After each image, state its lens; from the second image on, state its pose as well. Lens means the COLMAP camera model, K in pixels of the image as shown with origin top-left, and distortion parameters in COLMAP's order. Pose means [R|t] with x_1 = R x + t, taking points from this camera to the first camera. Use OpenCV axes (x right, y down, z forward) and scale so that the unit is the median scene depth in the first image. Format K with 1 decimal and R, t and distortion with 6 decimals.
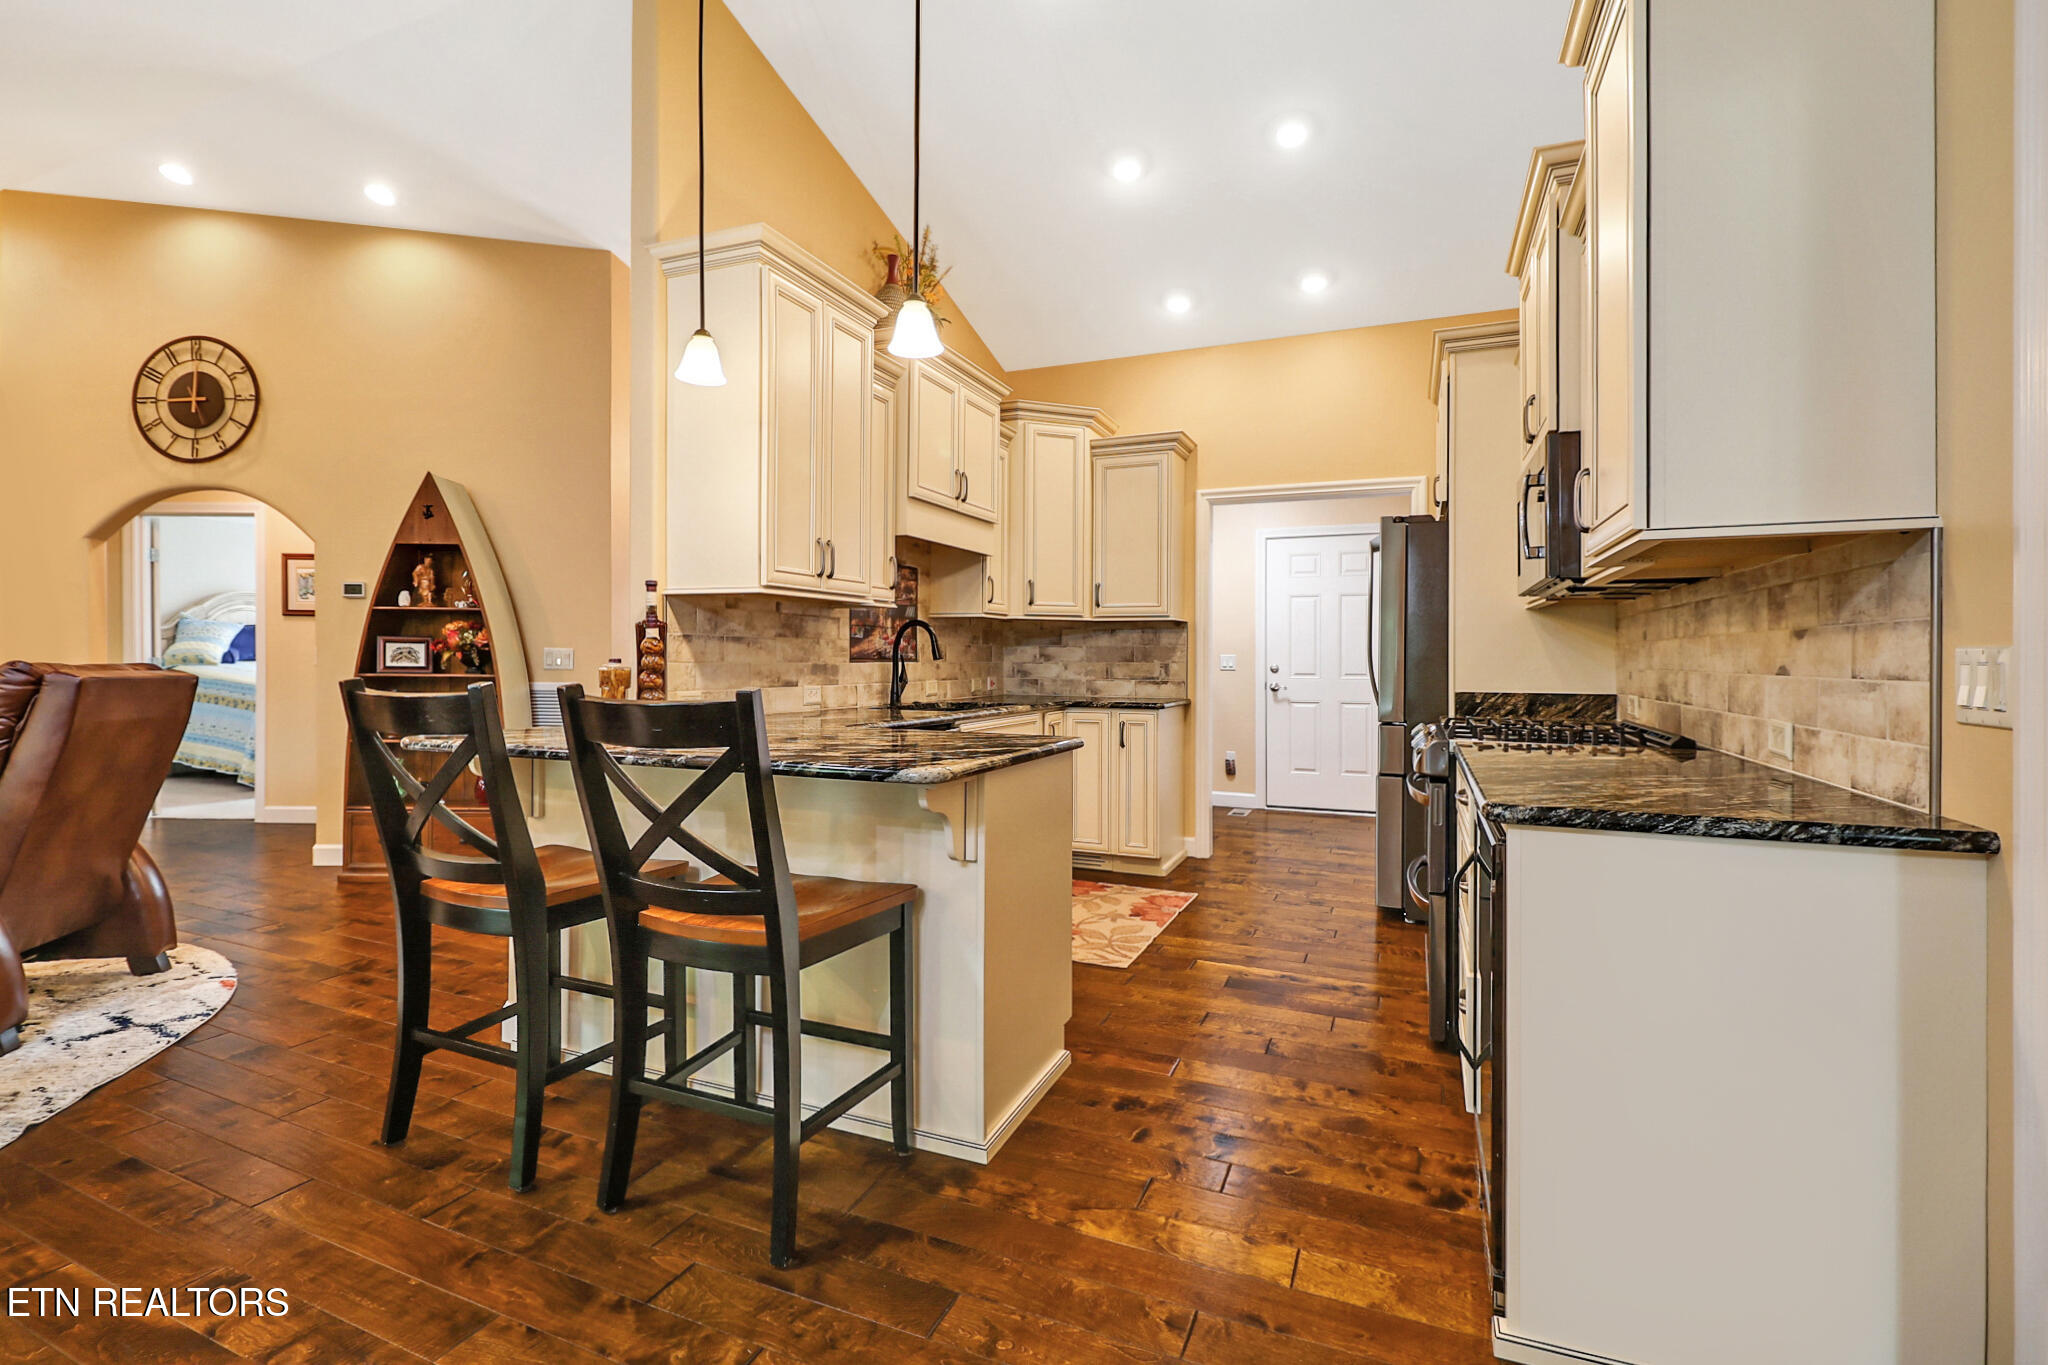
lens RADIAL K [[939.0, 0, 1011.6], [0, 939.0, 665.0], [0, 0, 1]] dist [-0.000168, -0.011187]
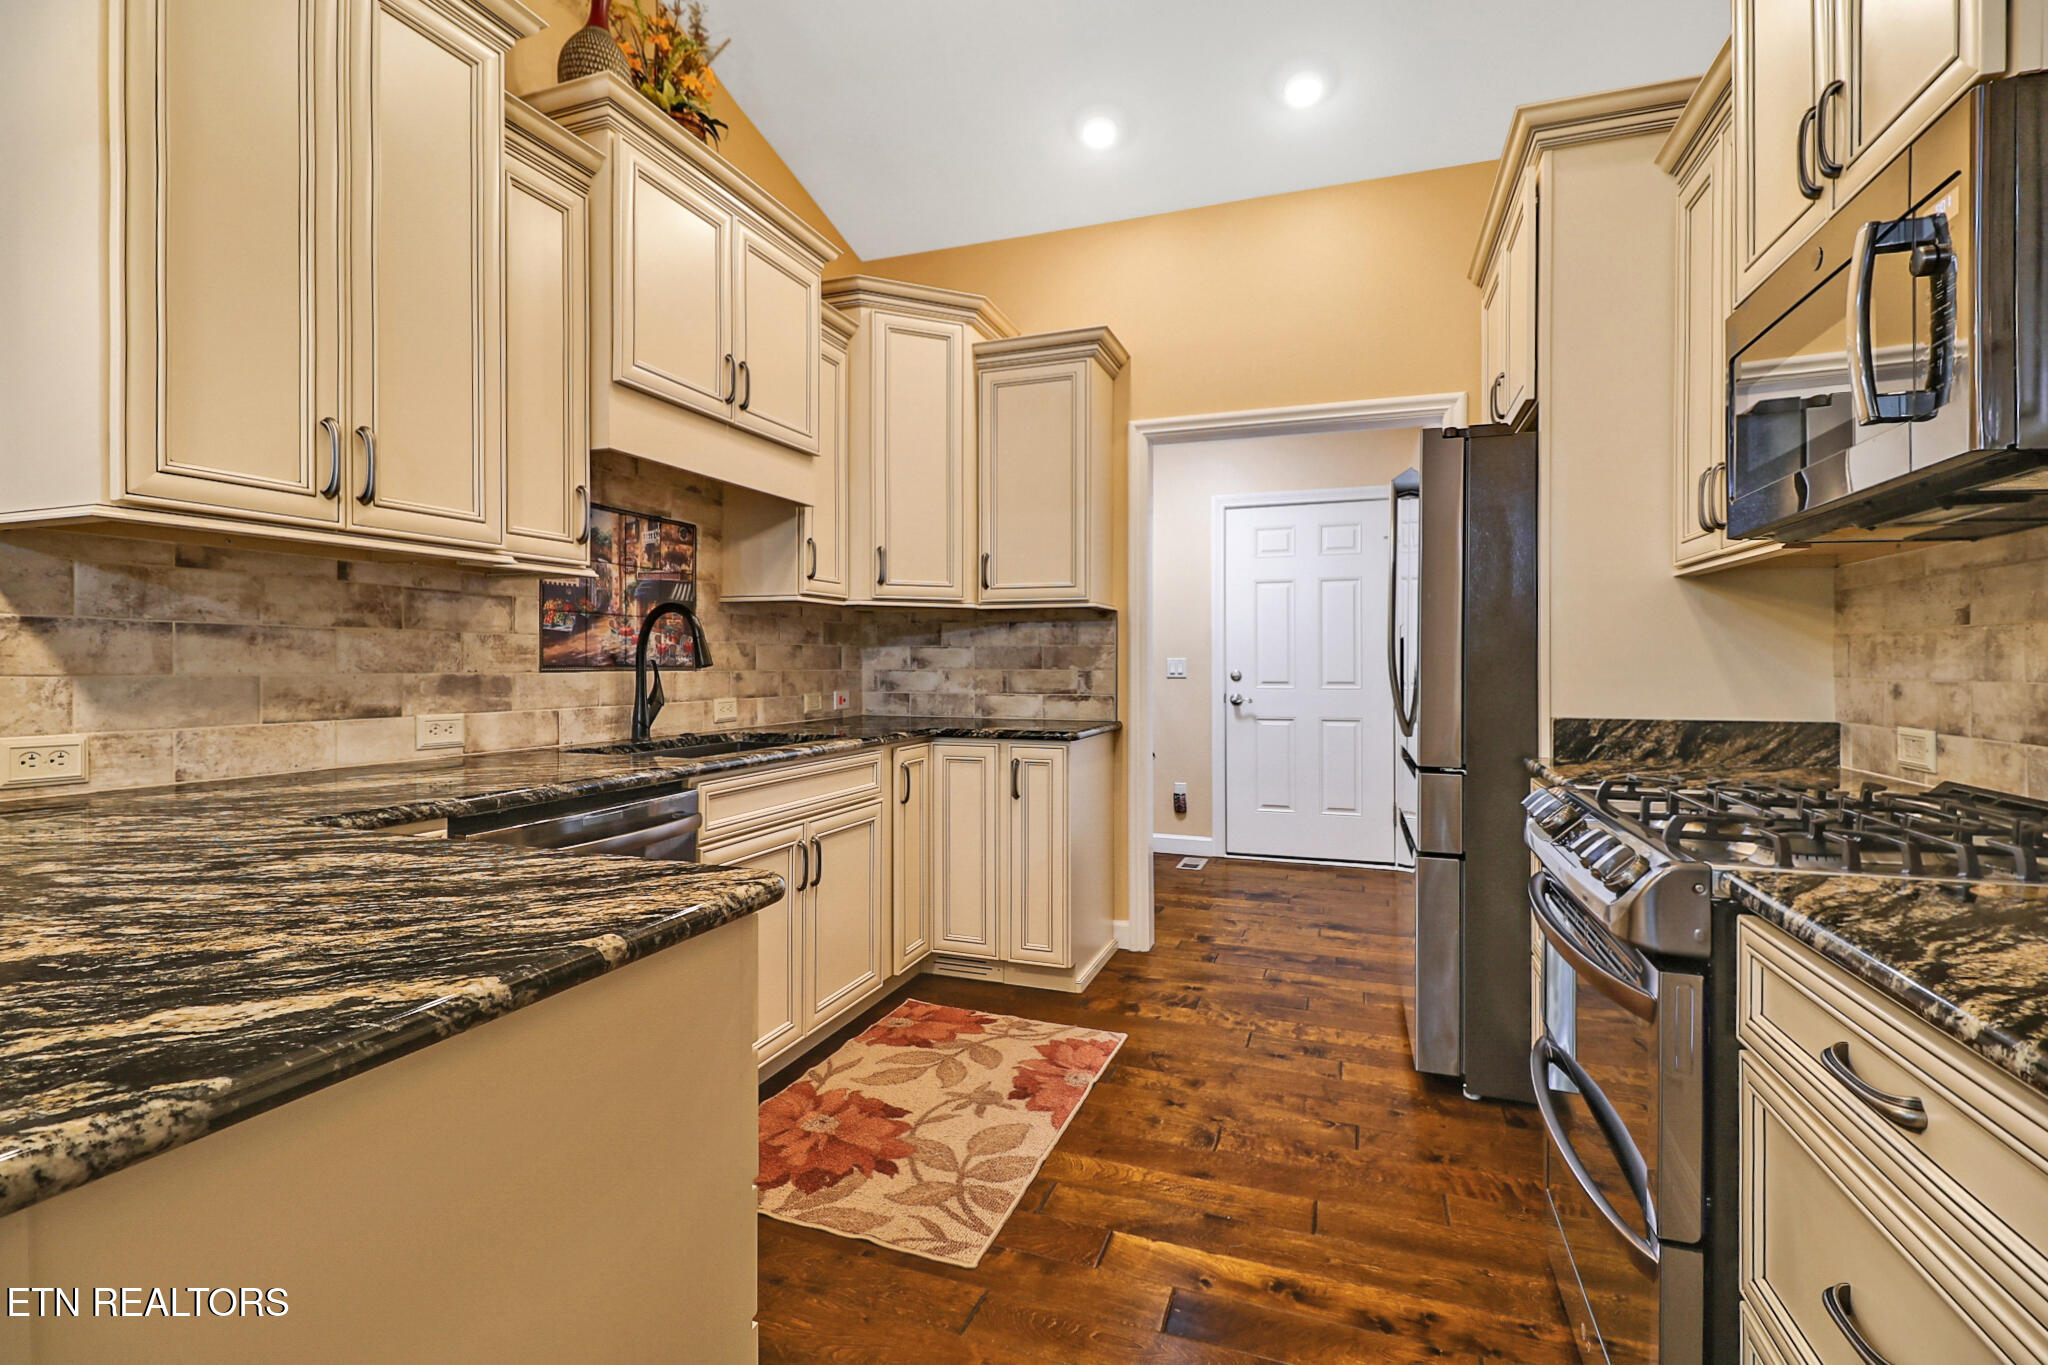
lens RADIAL K [[939.0, 0, 996.9], [0, 939.0, 673.7], [0, 0, 1]] dist [-0.000168, -0.011187]
pose [[0.999397, -0.004684, 0.034411, 0.086026], [0.004574, 0.999984, 0.003273, -0.002191], [-0.034425, -0.003114, 0.999402, 0.355561]]
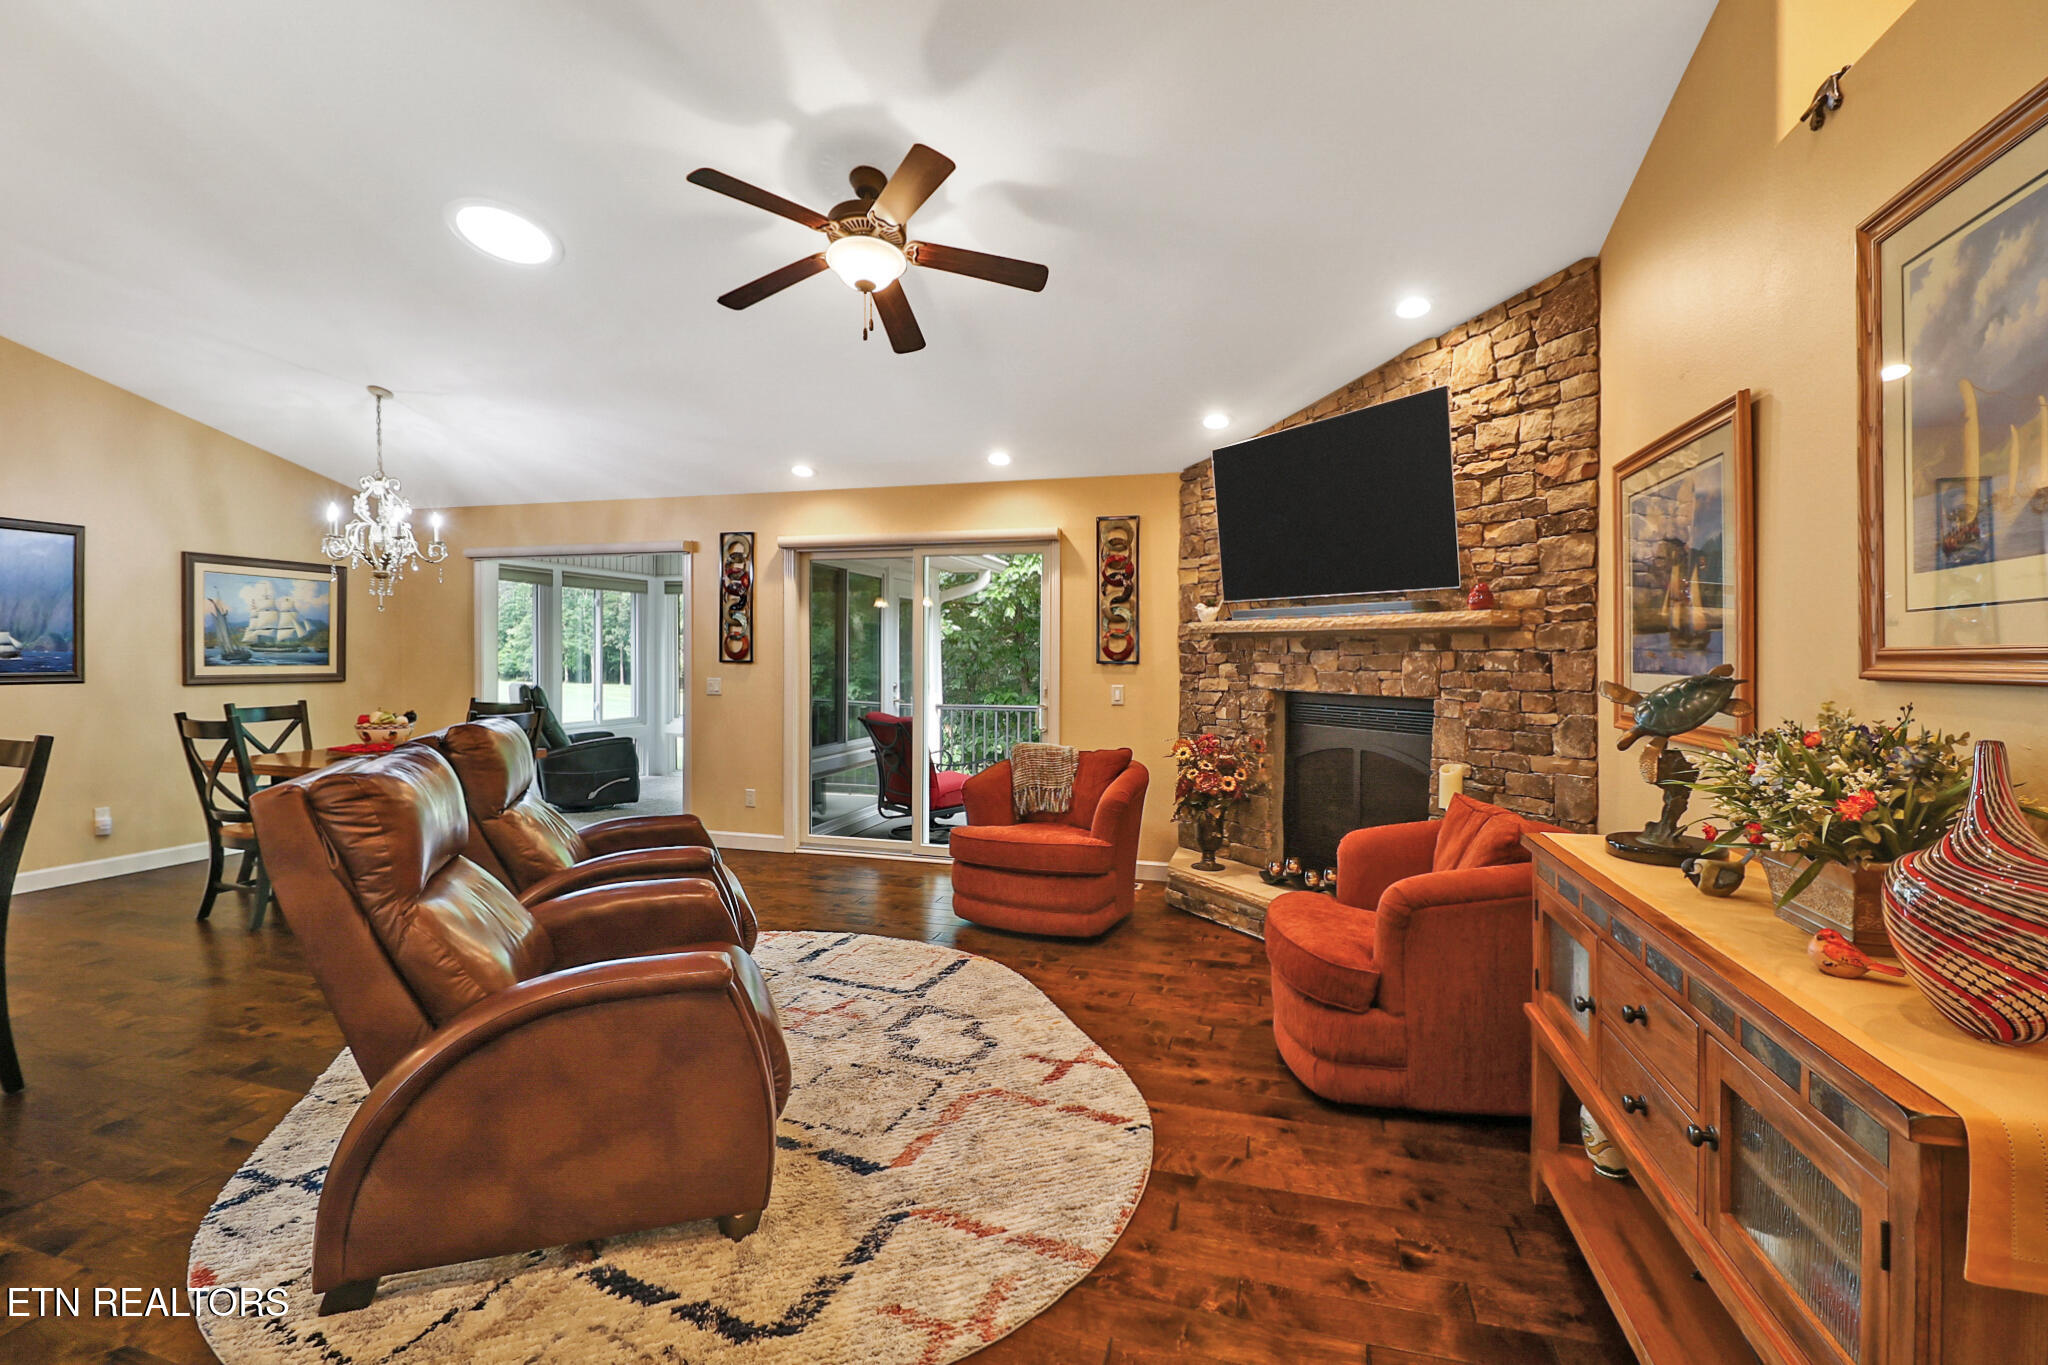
lens RADIAL K [[939.0, 0, 997.6], [0, 939.0, 674.0], [0, 0, 1]] dist [-0.000168, -0.011187]
pose [[-0.994237, -0.012523, -0.106474, -0.887532], [-0.016003, 0.999363, 0.031891, -0.065328], [0.106006, 0.033411, -0.993804, 1.131670]]
